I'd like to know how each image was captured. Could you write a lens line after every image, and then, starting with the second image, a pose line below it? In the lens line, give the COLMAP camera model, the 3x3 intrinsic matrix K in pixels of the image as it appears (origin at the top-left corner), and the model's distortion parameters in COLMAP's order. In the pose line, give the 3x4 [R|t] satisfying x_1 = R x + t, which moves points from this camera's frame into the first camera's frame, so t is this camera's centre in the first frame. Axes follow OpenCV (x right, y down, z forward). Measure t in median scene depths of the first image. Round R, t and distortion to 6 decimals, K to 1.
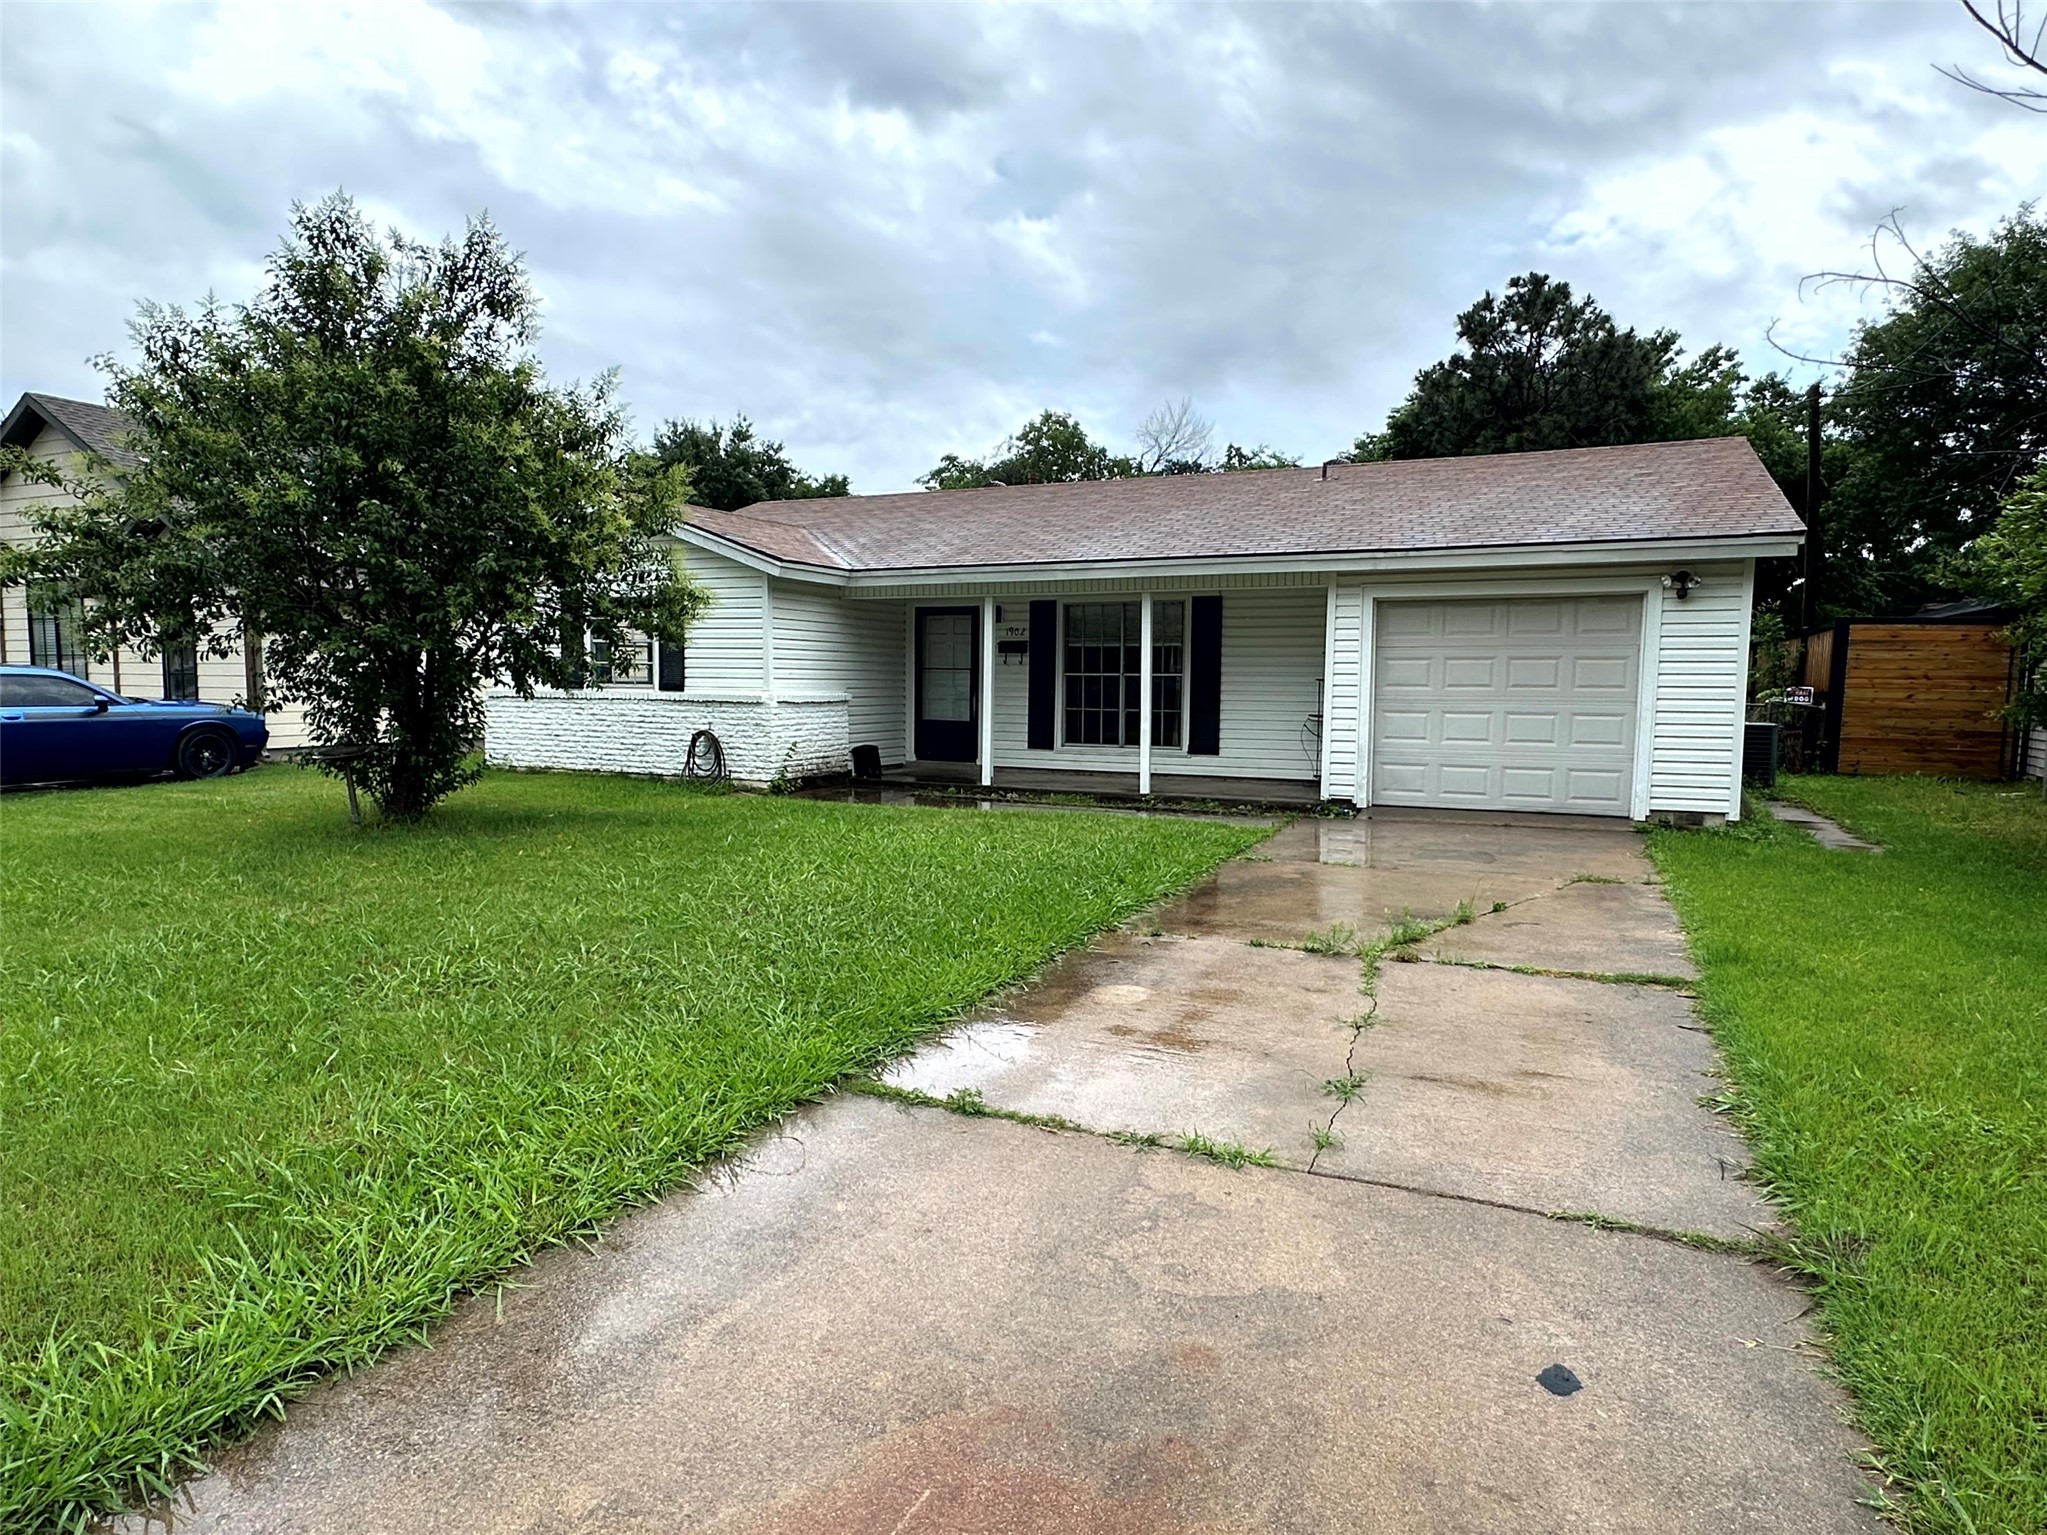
lens RADIAL K [[1196.5, 0, 1005.6], [0, 1196.5, 784.5], [0, 0, 1]] dist [-0.000479, -0.002581]
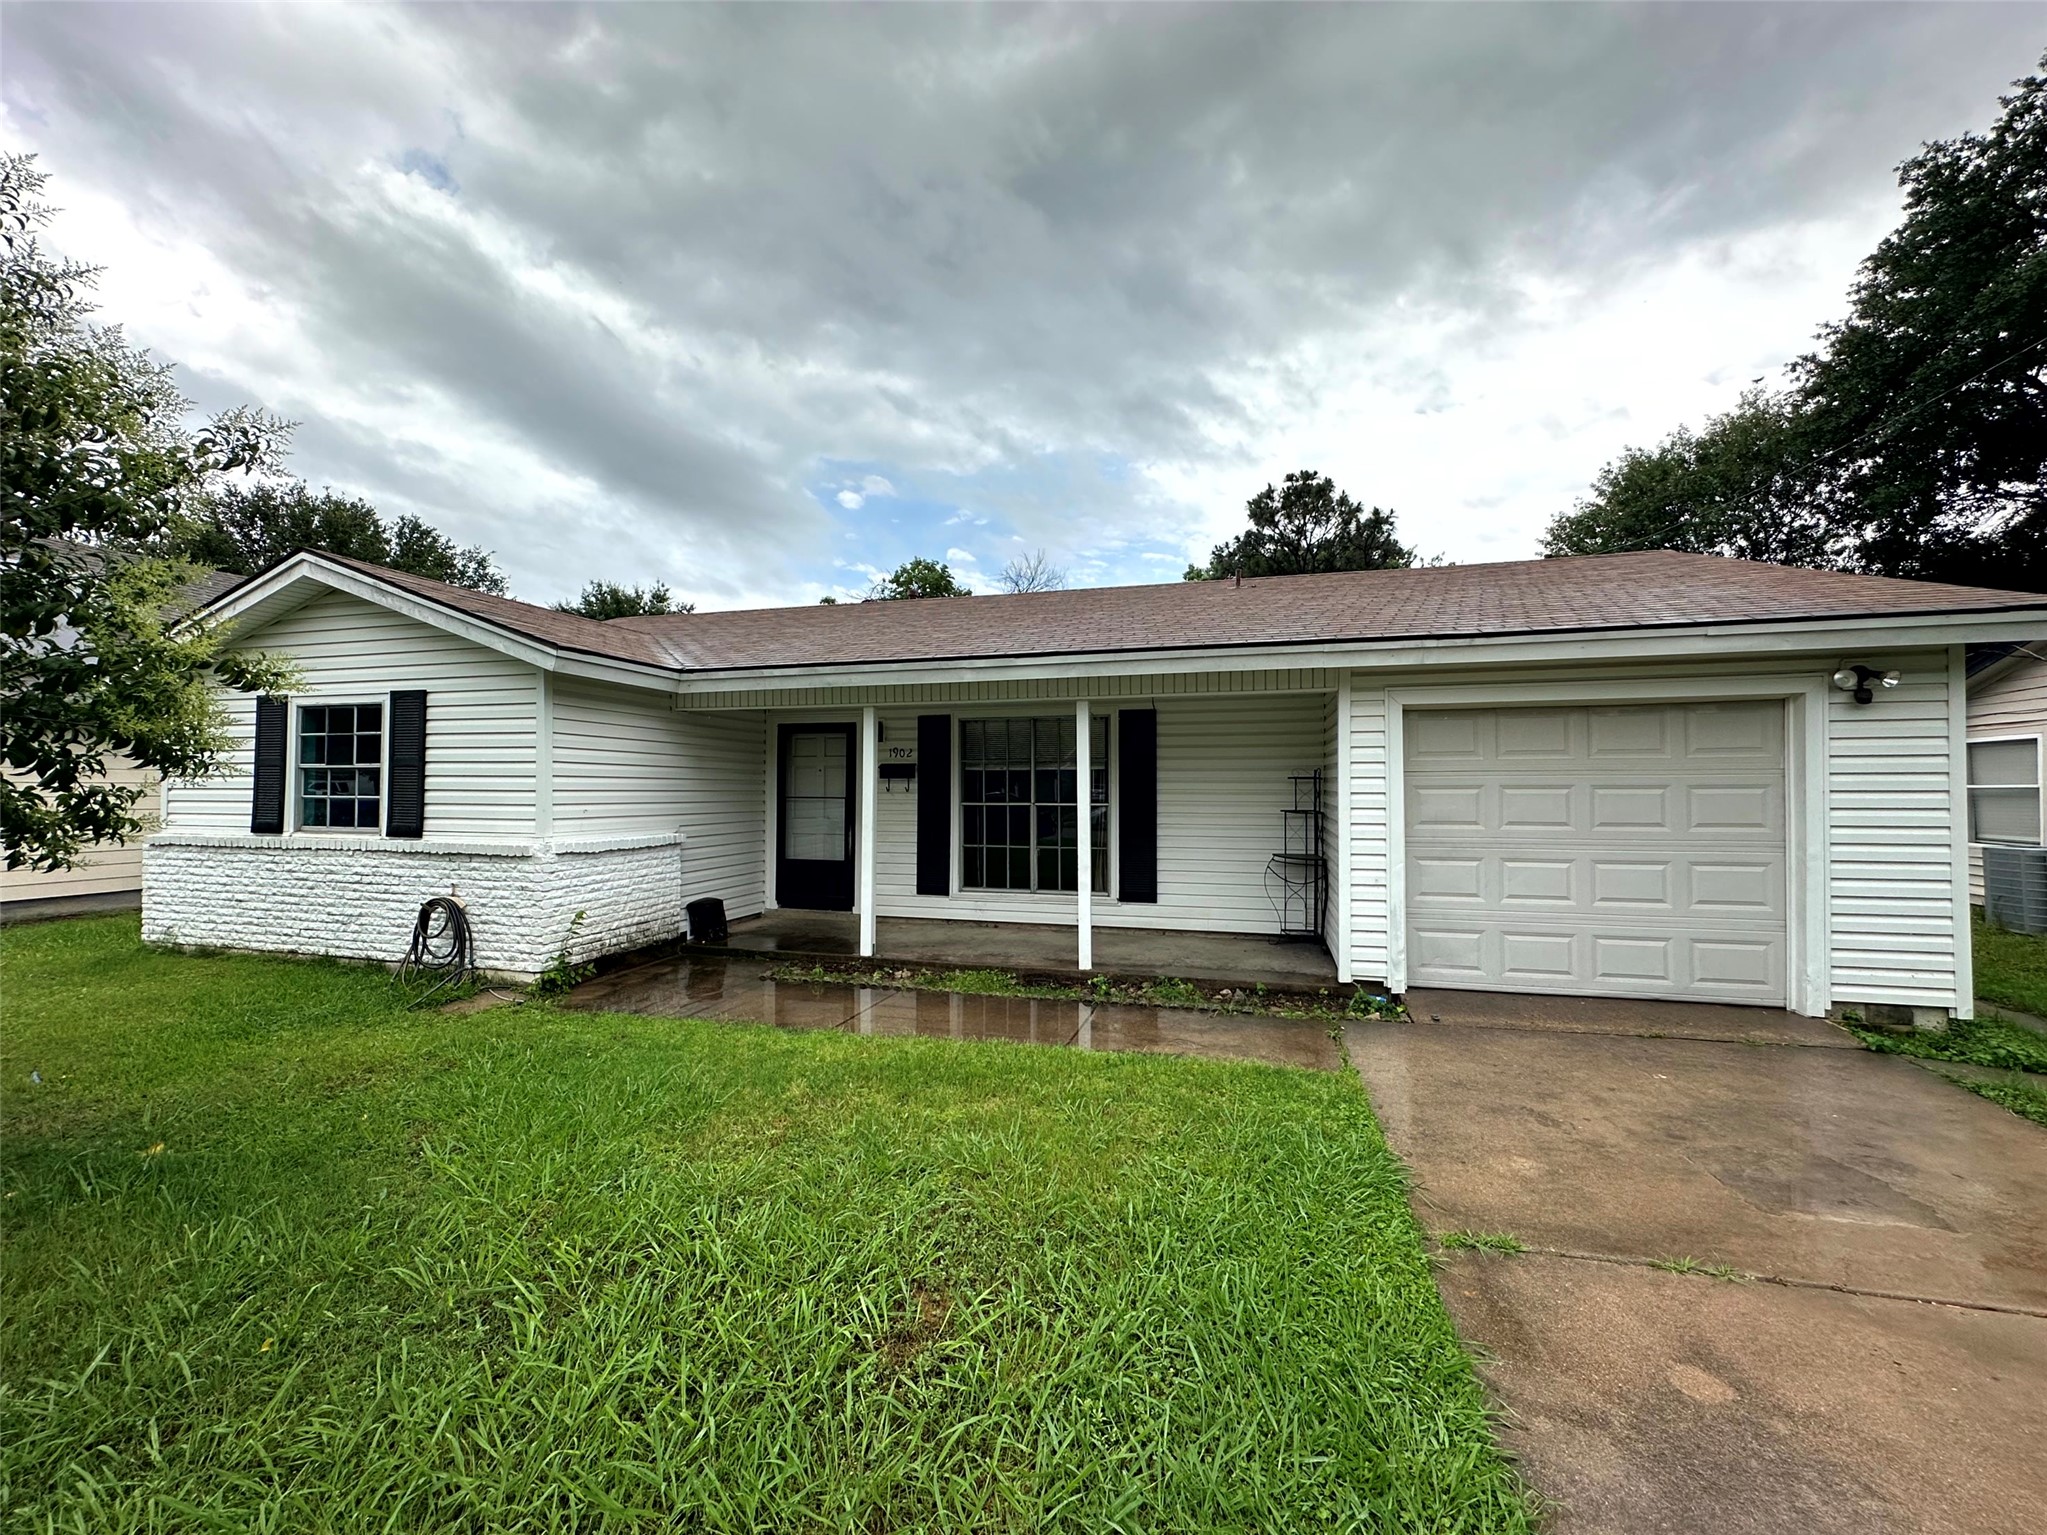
lens RADIAL K [[819.2, 0, 1016.4], [0, 819.2, 773.8], [0, 0, 1]] dist [-0.001787, 0.000205]
pose [[0.985268, -0.005518, 0.170927, -0.010470], [0.023253, 0.994520, -0.101933, -0.058051], [-0.169428, 0.104405, 0.979997, 0.468607]]
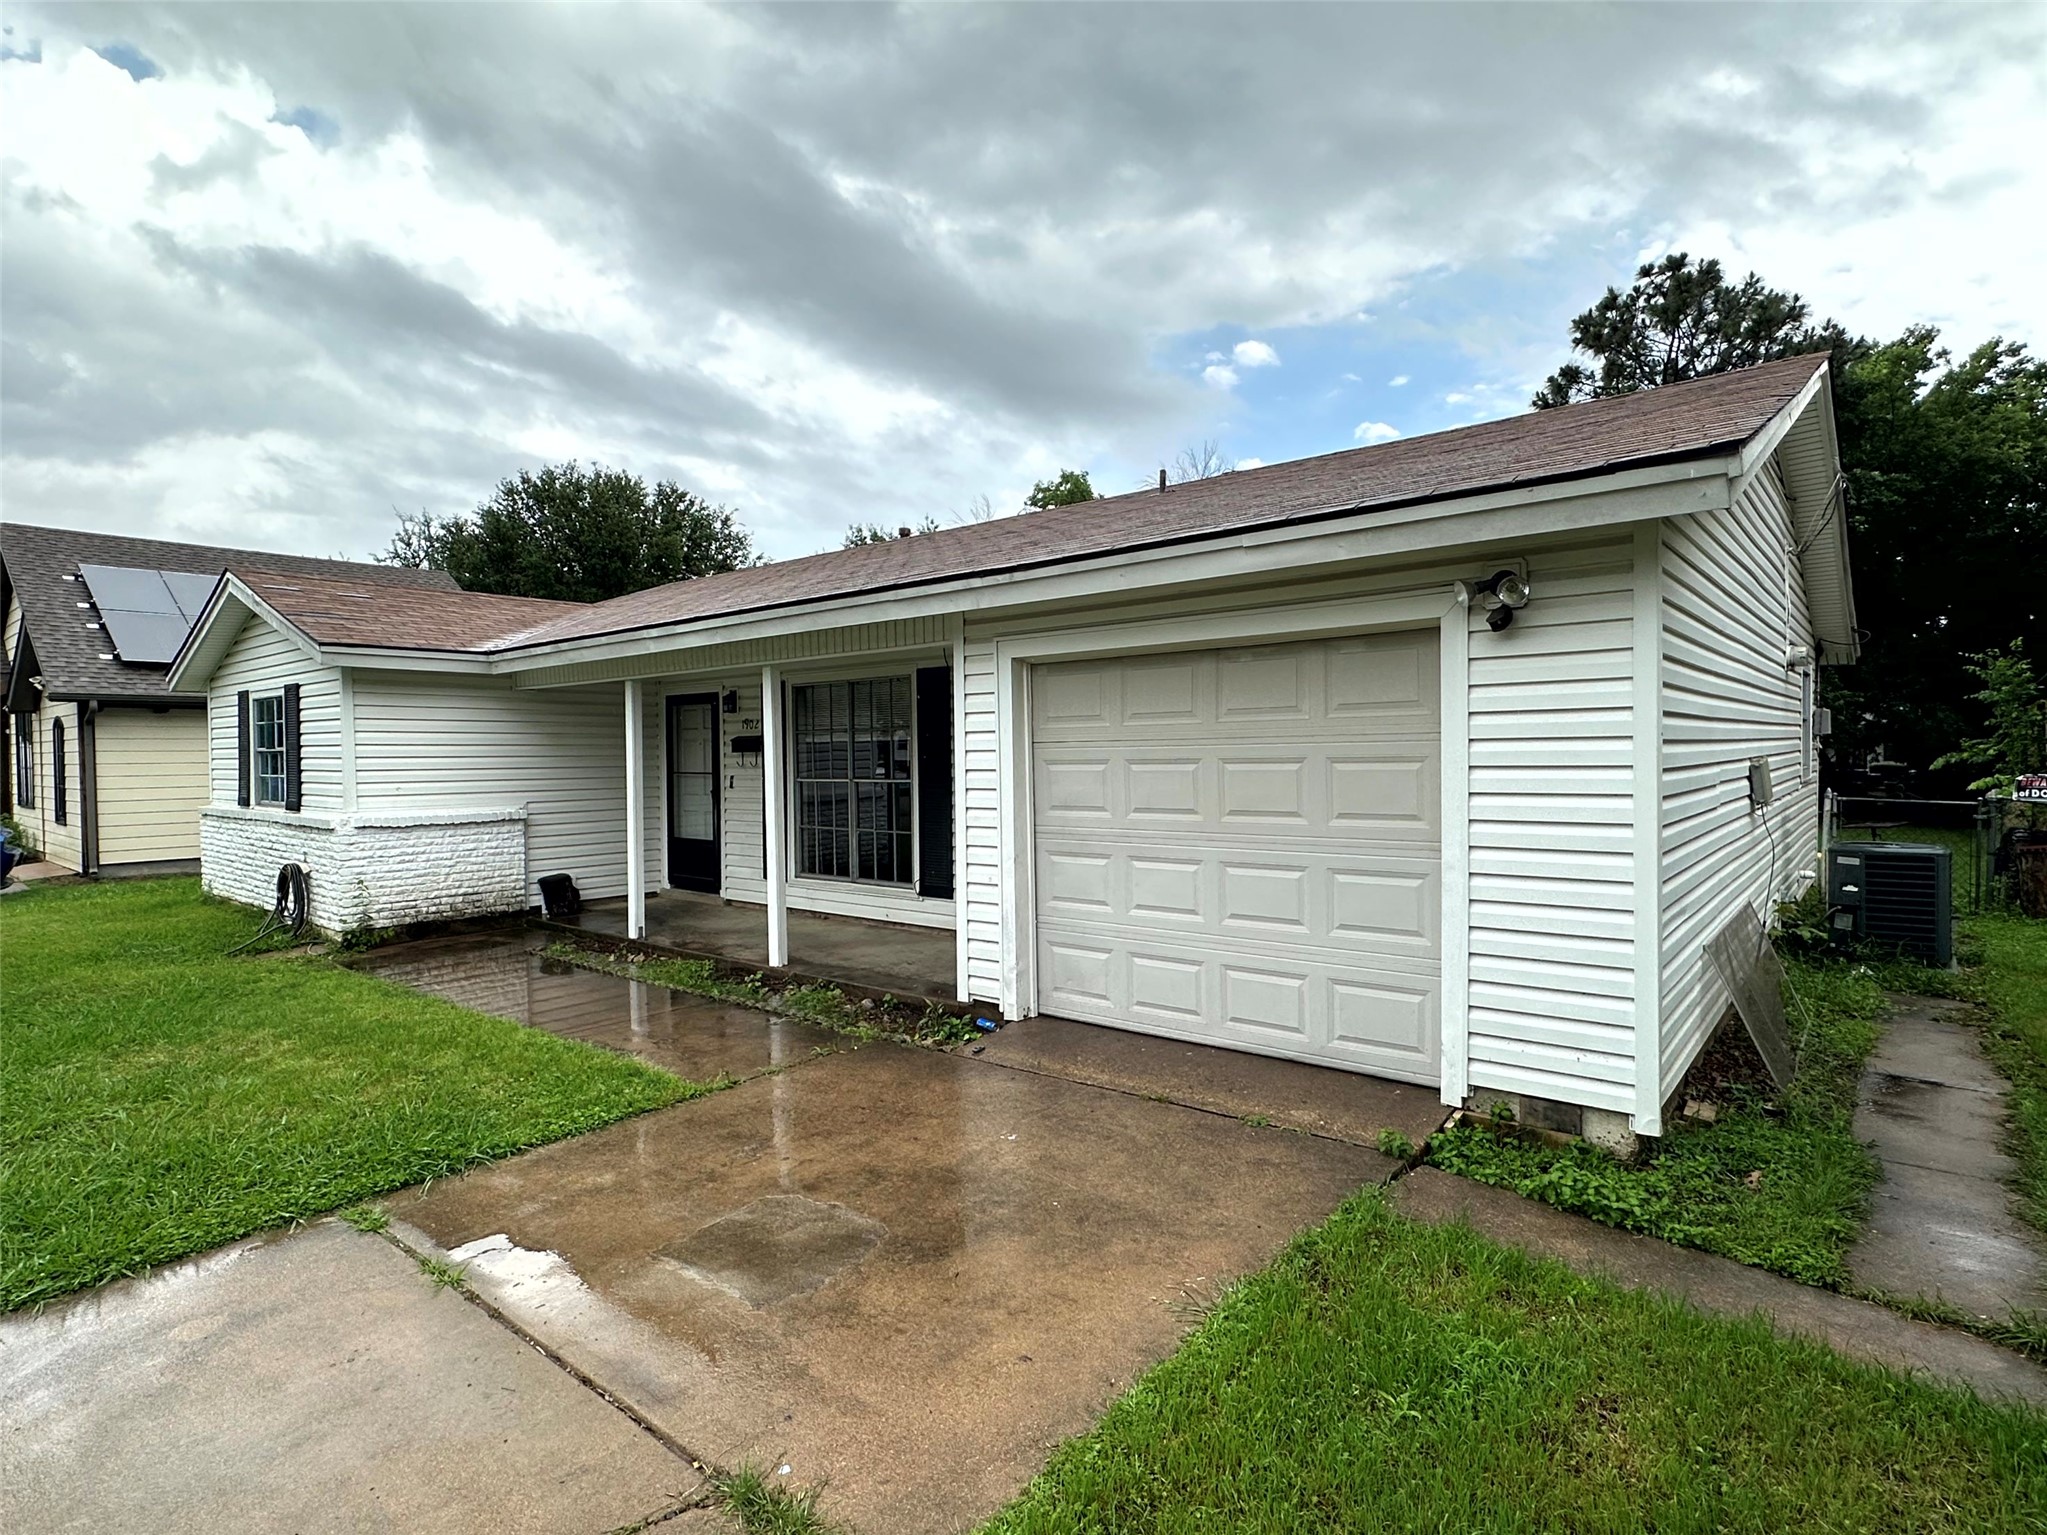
lens RADIAL K [[1060.6, 0, 1018.4], [0, 1060.6, 760.5], [0, 0, 1]] dist [-0.003154, 0.003663]
pose [[0.966627, -0.018473, -0.255522, 0.374016], [-0.002095, 0.996794, -0.079988, -0.055733], [0.256181, 0.077854, 0.963489, 0.432066]]
